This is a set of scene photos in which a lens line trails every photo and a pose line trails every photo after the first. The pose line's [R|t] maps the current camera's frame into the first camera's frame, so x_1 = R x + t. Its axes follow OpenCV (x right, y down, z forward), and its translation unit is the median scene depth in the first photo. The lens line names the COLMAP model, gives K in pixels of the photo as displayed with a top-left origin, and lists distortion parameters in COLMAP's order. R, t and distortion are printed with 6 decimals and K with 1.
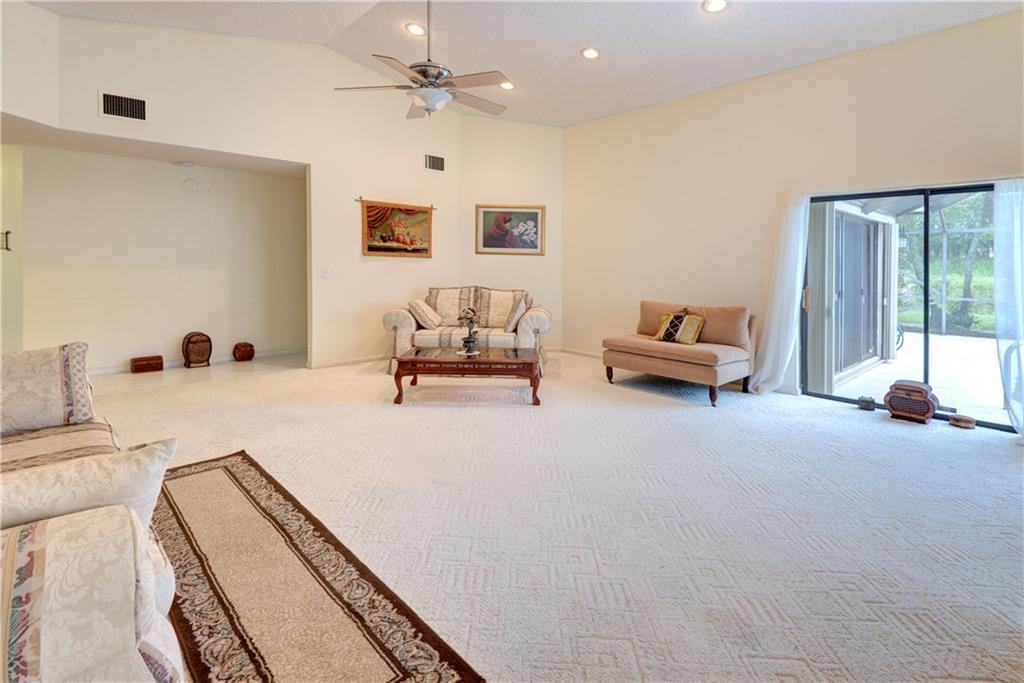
lens RADIAL K [[501.1, 0, 512.0], [0, 501.1, 341.5], [0, 0, 1]] dist [-0.001236, -0.000386]
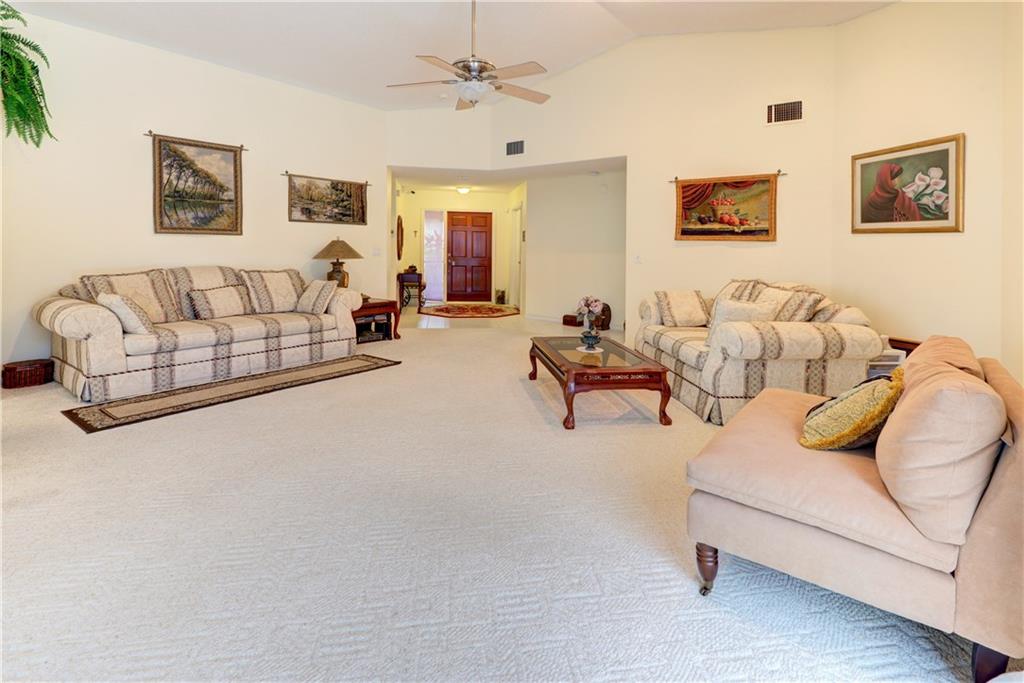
lens RADIAL K [[496.6, 0, 512.0], [0, 496.6, 316.7], [0, 0, 1]] dist [0.001481, 0.000298]
pose [[0.164292, 0.128523, -0.978003, 0.527553], [-0.156010, 0.982382, 0.102891, -0.074078], [0.973996, 0.135674, 0.181449, 0.516812]]
